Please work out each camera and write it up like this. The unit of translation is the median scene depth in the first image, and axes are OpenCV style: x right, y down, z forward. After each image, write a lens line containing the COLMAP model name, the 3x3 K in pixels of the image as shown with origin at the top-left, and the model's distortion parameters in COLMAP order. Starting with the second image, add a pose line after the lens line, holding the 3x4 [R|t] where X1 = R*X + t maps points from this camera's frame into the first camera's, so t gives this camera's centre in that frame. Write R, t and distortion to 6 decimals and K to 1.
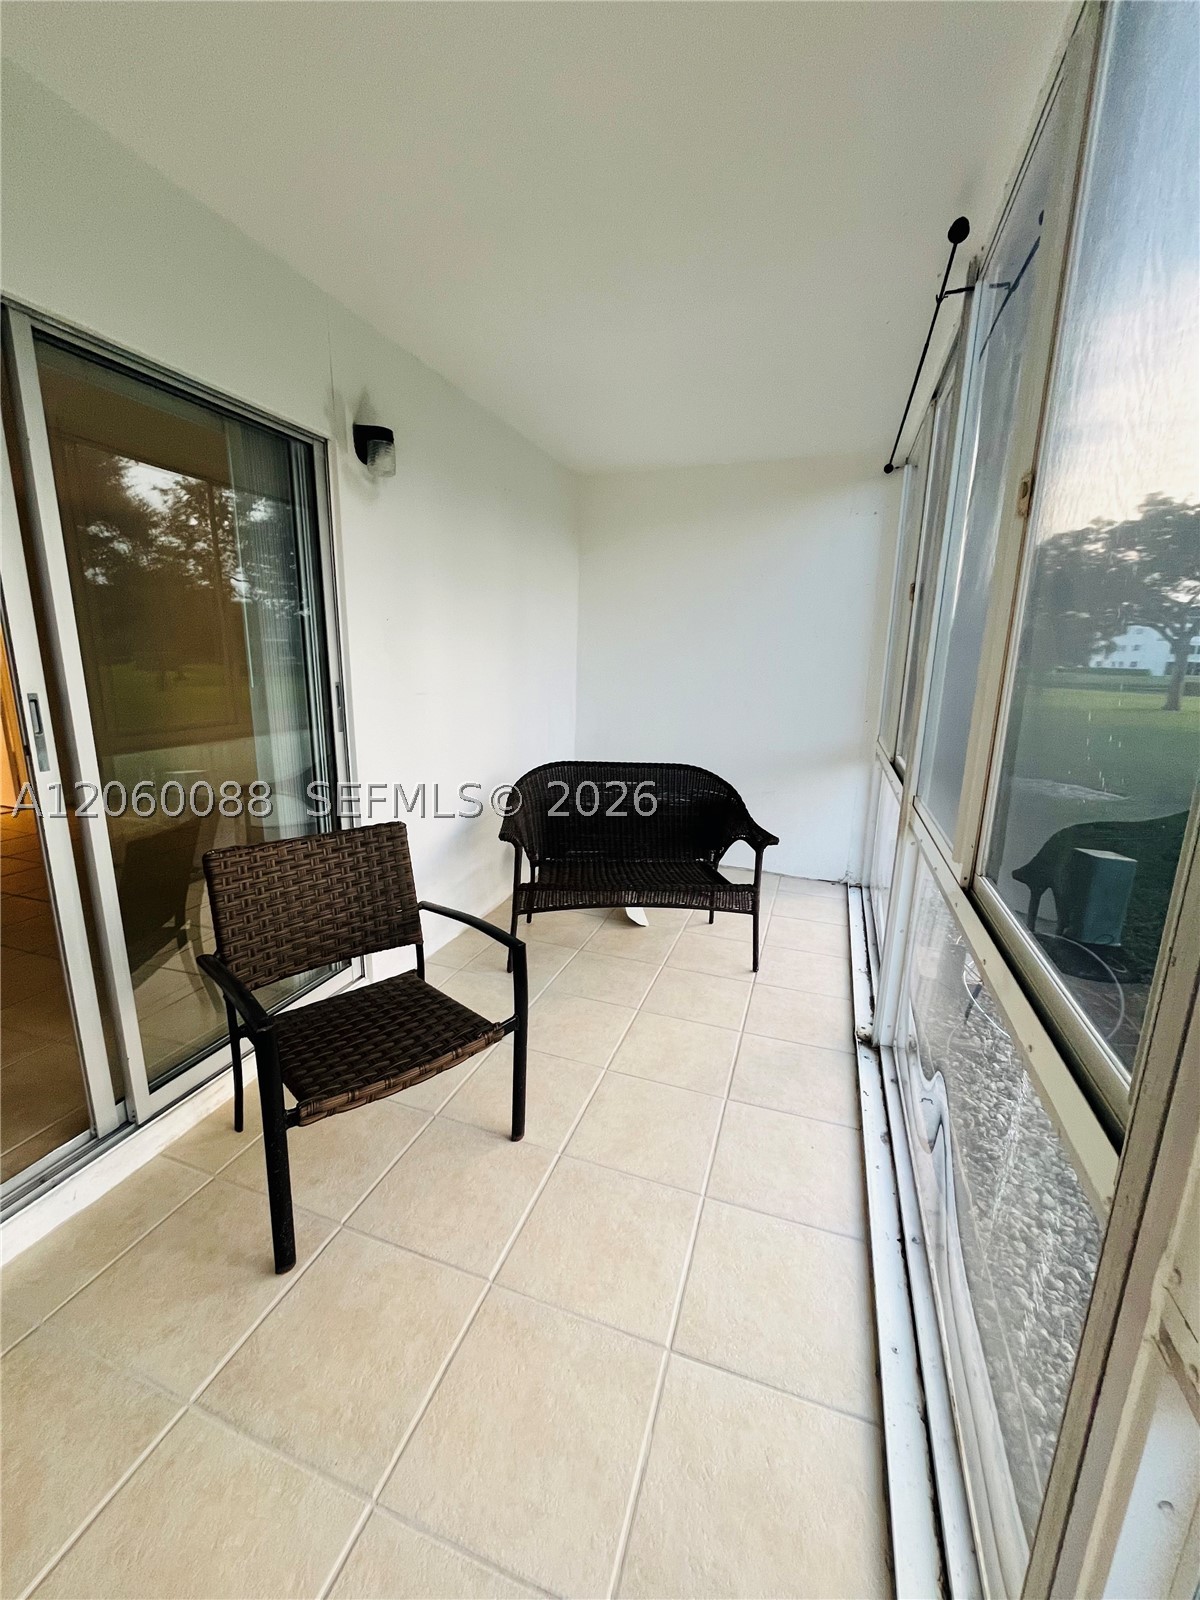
lens RADIAL K [[634.8, 0, 600.0], [0, 634.8, 800.0], [0, 0, 1]] dist [0.000075, -0.000004]
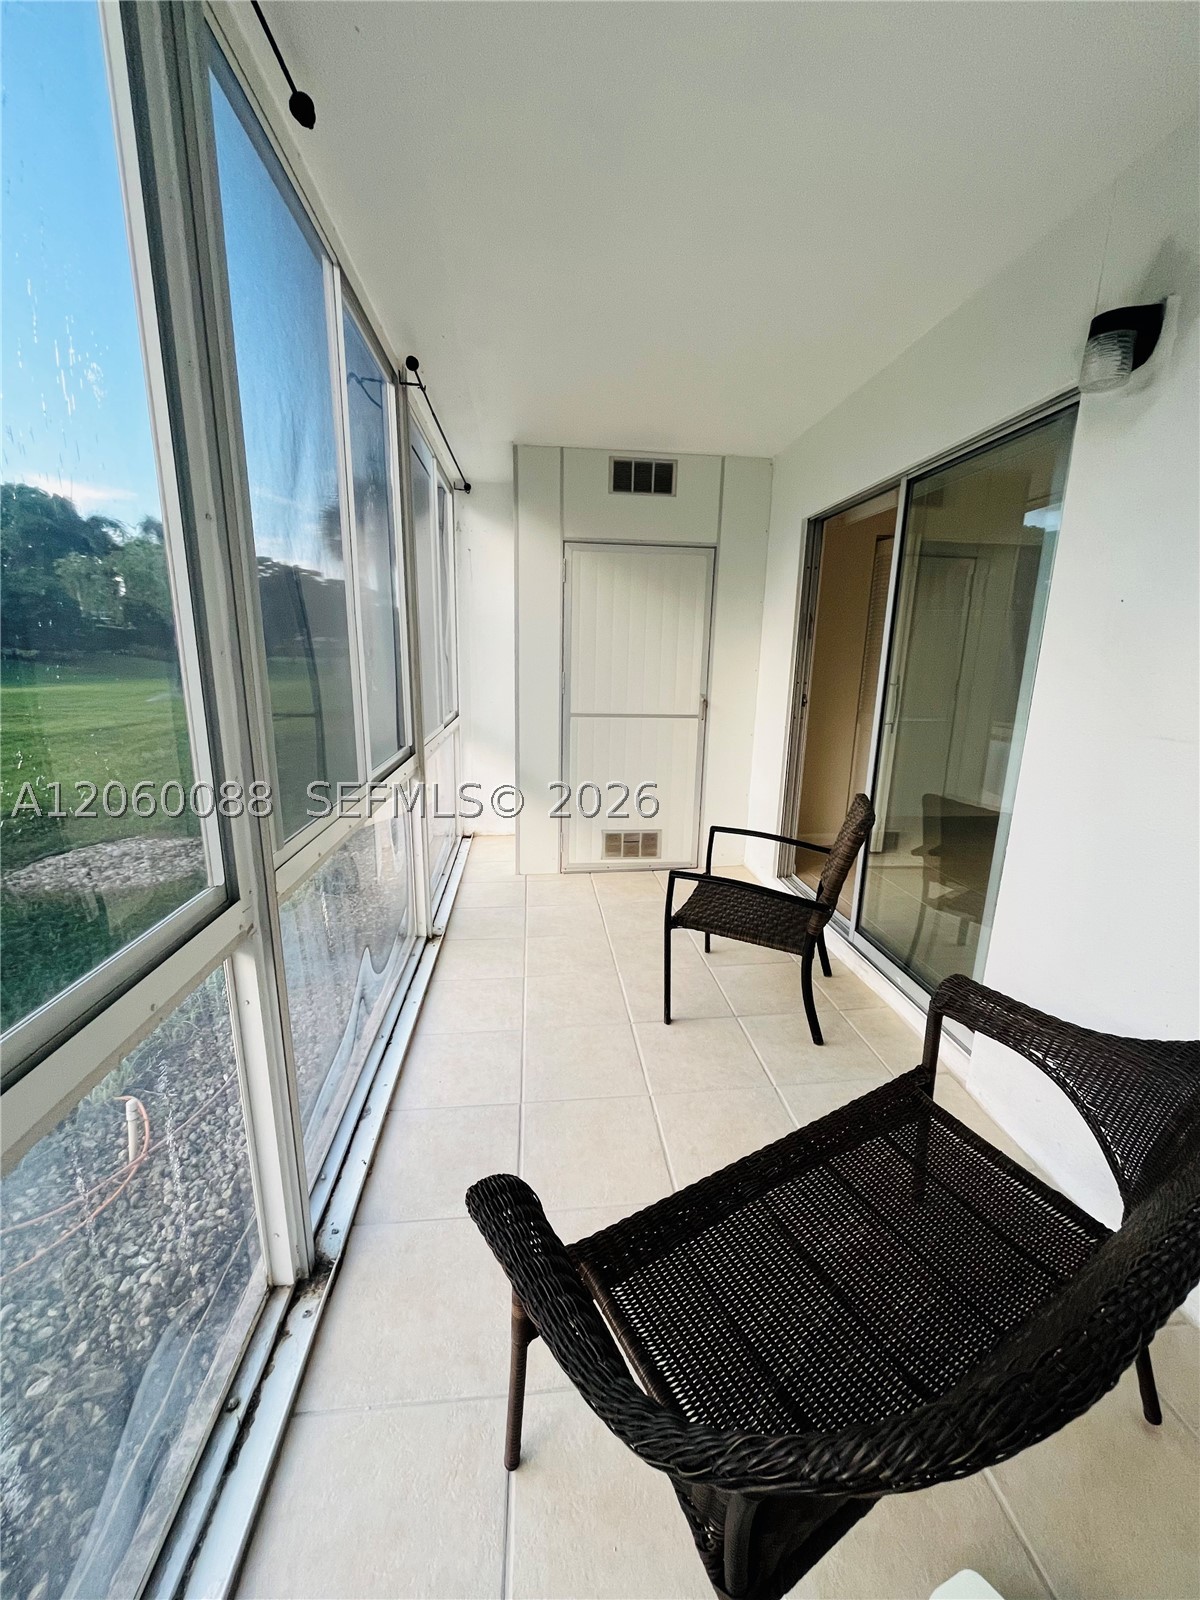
lens RADIAL K [[634.8, 0, 600.0], [0, 634.8, 800.0], [0, 0, 1]] dist [0.000075, -0.000004]
pose [[-0.906151, 0.072439, -0.416705, 0.439821], [-0.113973, 0.906959, 0.405506, -0.358694], [0.407309, 0.414943, -0.813586, 1.584962]]
